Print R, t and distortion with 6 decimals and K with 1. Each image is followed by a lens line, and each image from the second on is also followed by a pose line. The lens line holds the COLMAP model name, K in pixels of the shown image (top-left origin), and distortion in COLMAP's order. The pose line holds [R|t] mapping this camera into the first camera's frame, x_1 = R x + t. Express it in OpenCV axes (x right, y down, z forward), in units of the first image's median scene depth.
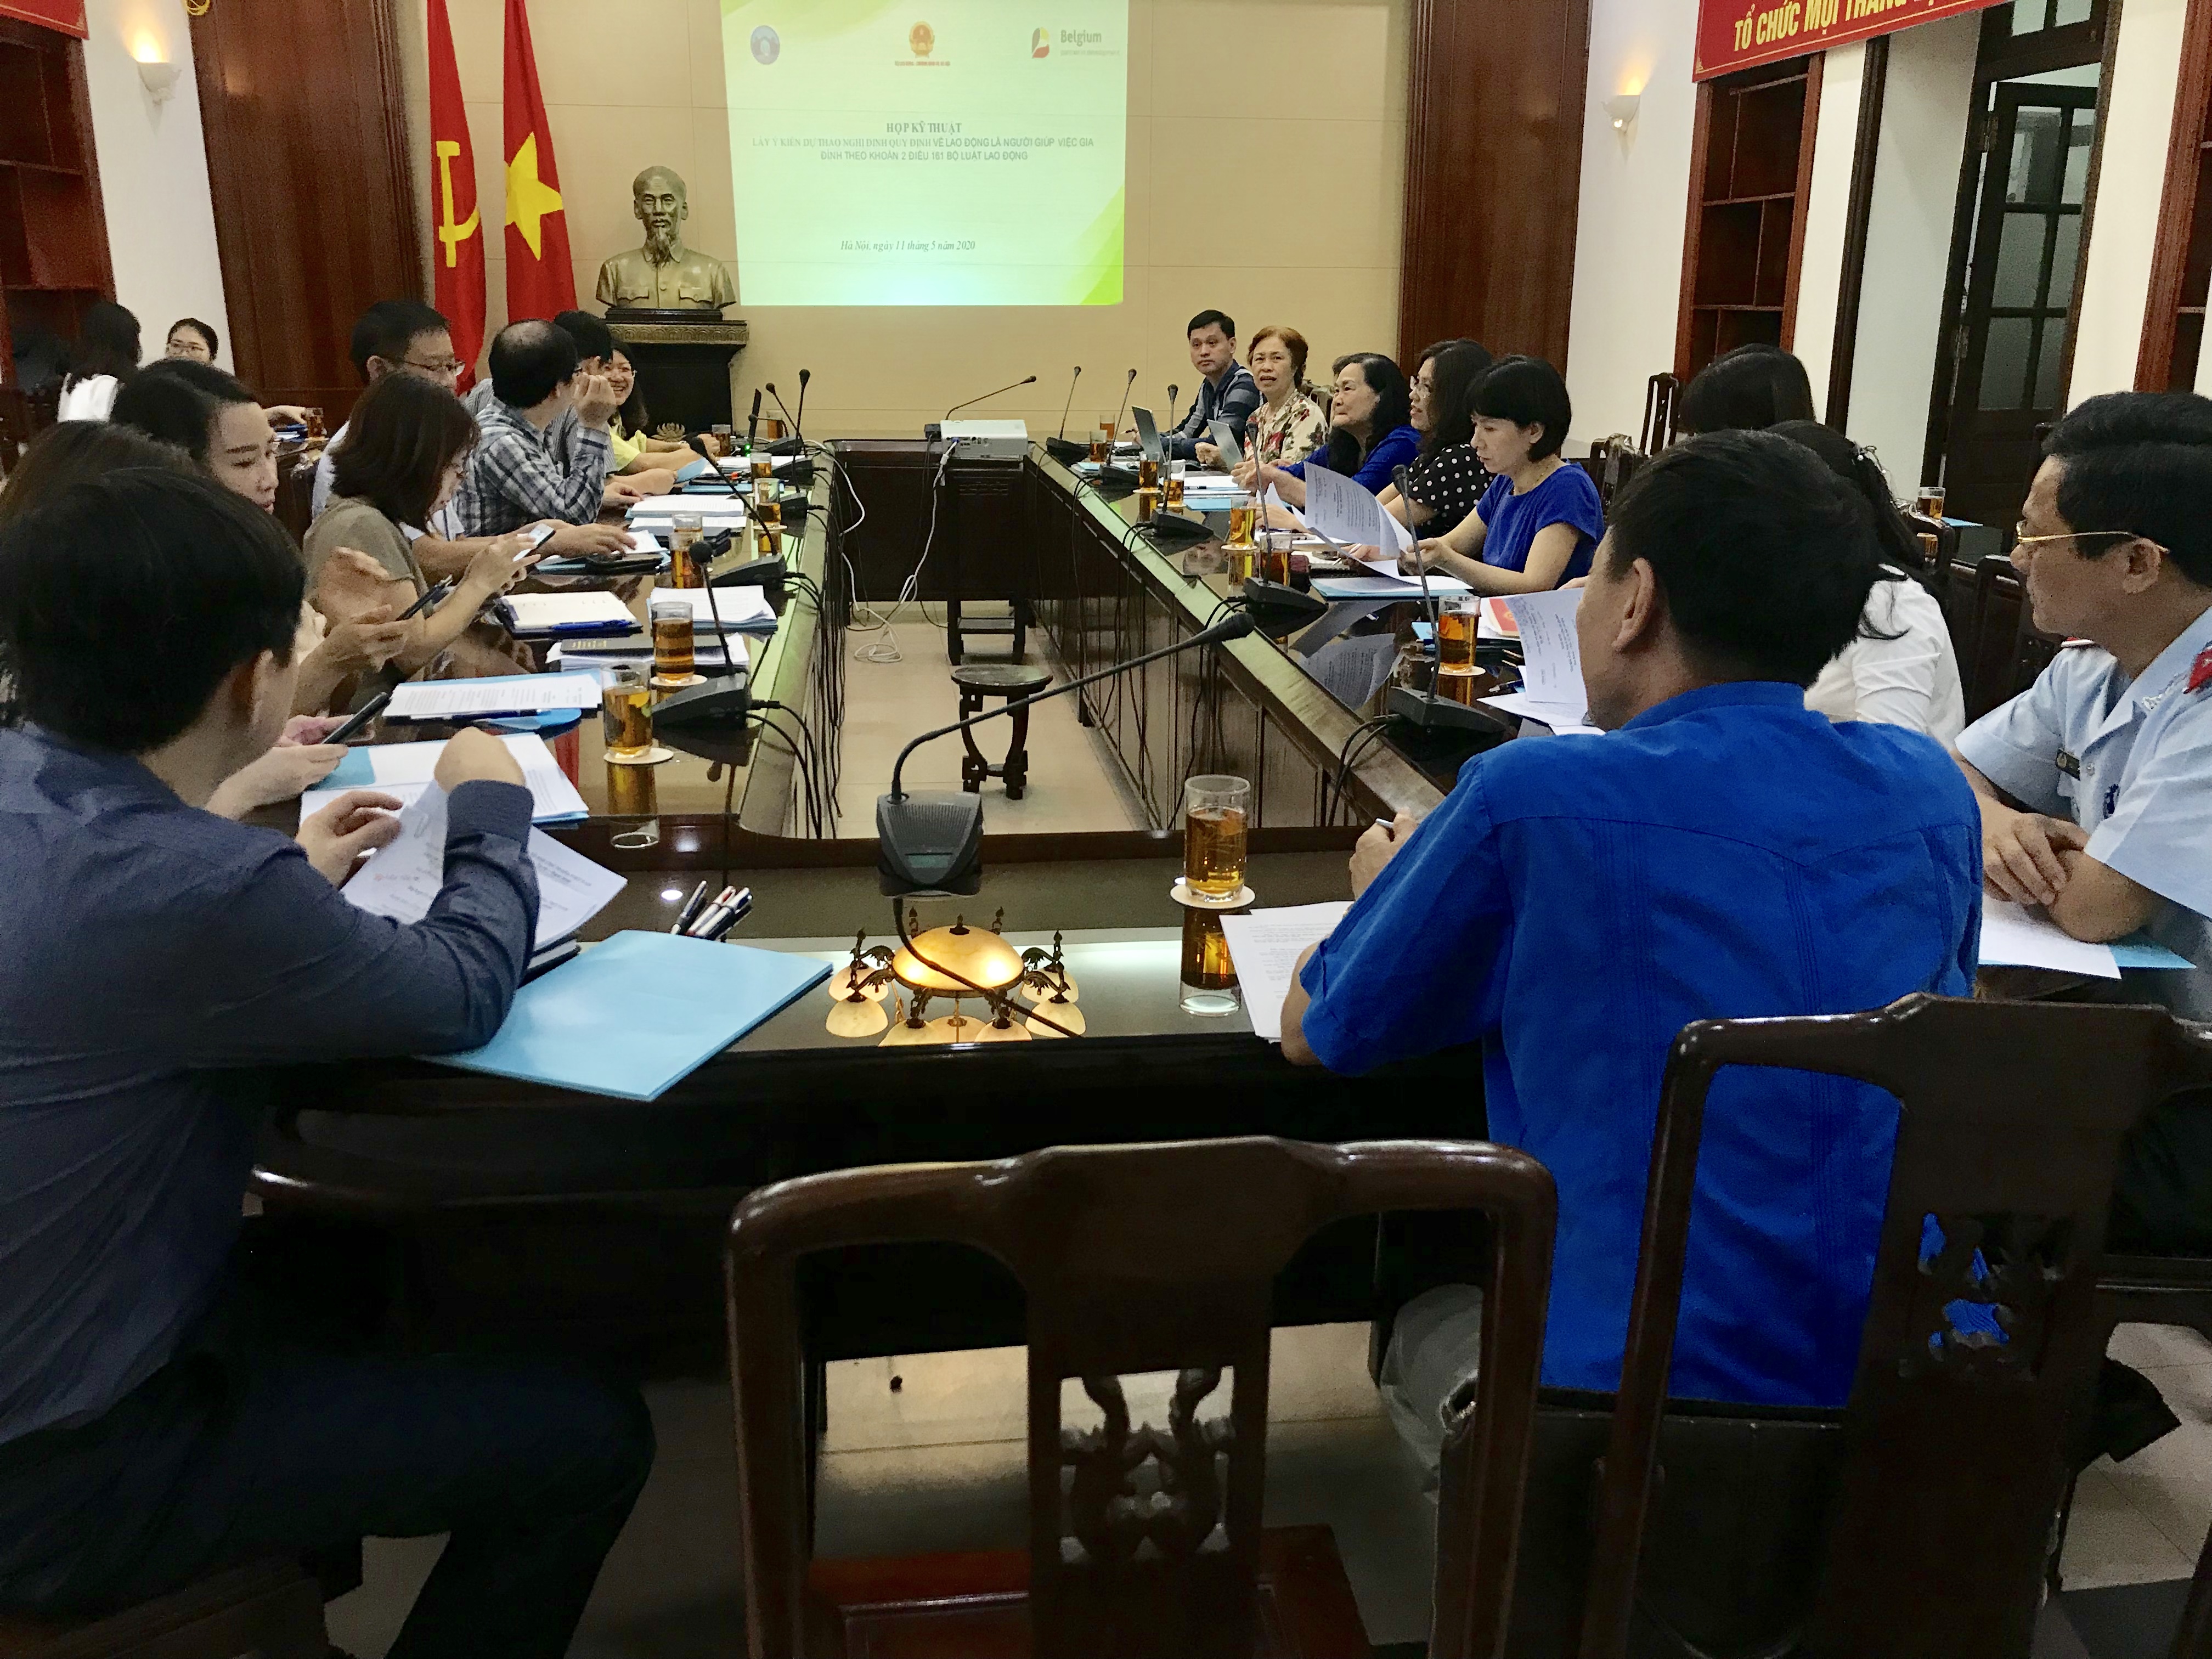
lens RADIAL K [[1803.3, 0, 1106.0], [0, 1803.3, 829.5], [0, 0, 1]] dist [0.006656, 0.003432]
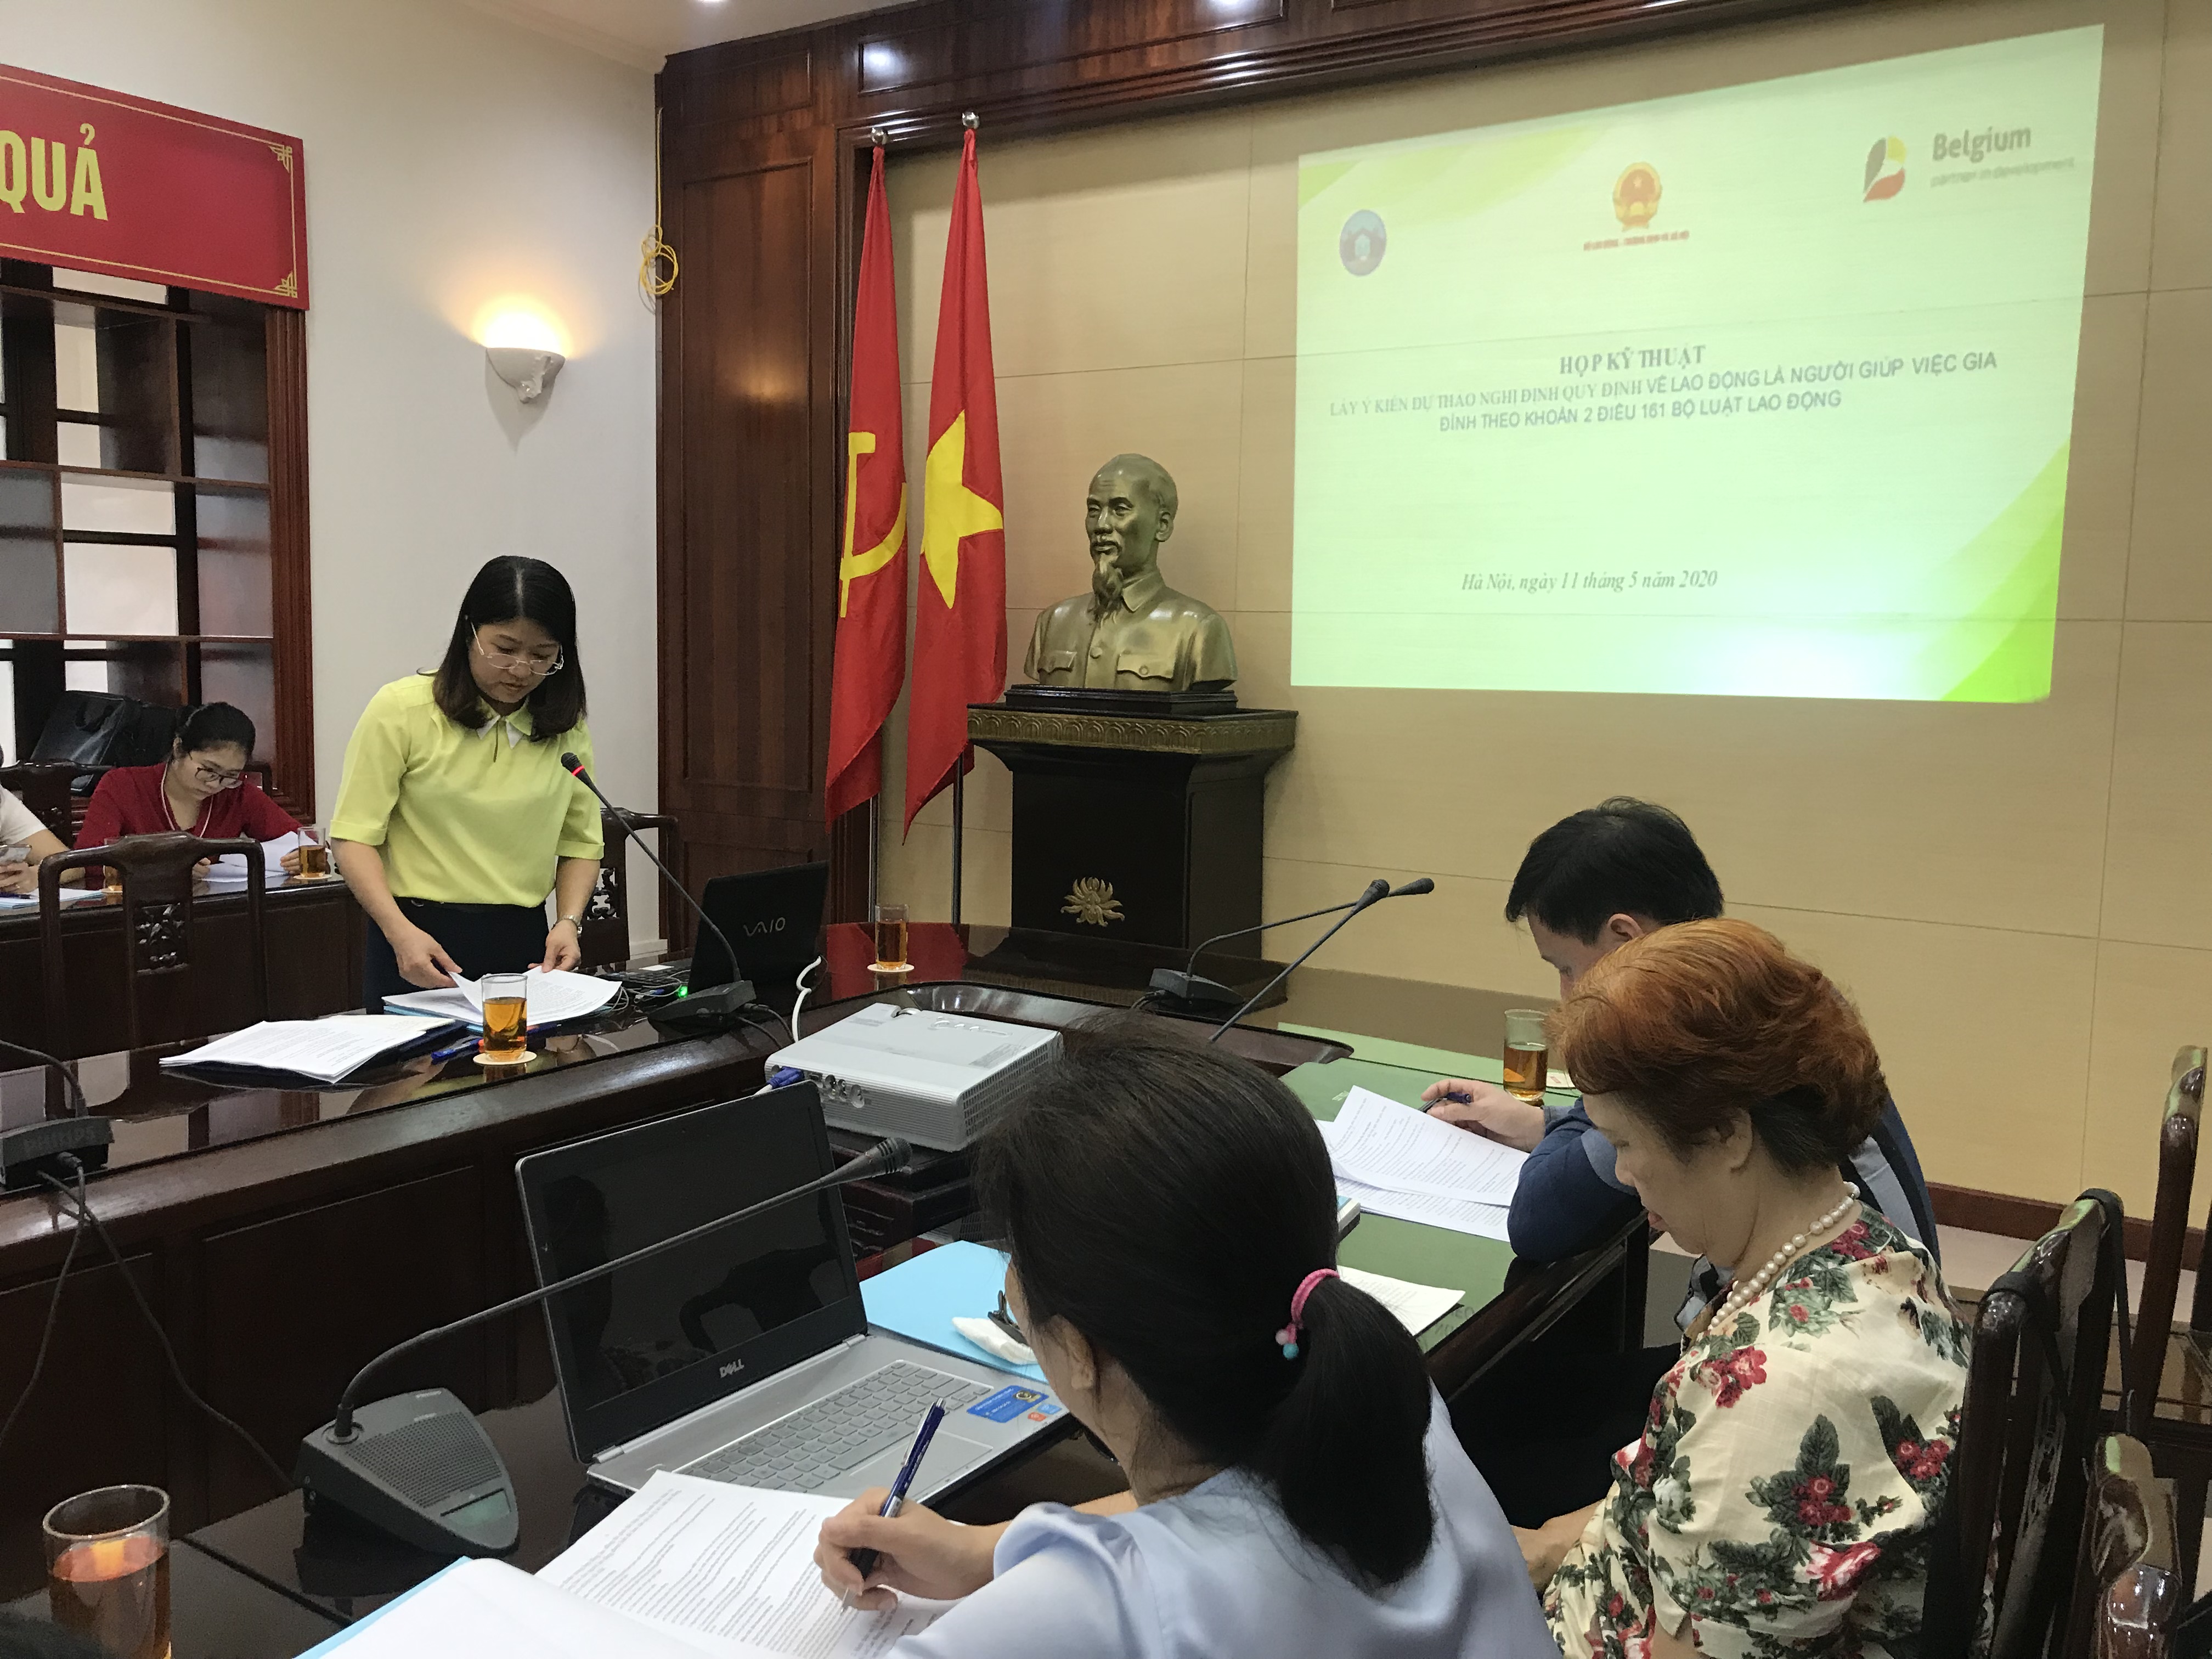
lens RADIAL K [[1803.3, 0, 1106.0], [0, 1803.3, 829.5], [0, 0, 1]] dist [0.006656, 0.003432]
pose [[0.772156, 0.078280, -0.630593, 0.117845], [-0.192153, 0.974687, -0.114294, -0.172074], [0.605684, 0.209423, 0.767652, 0.545596]]
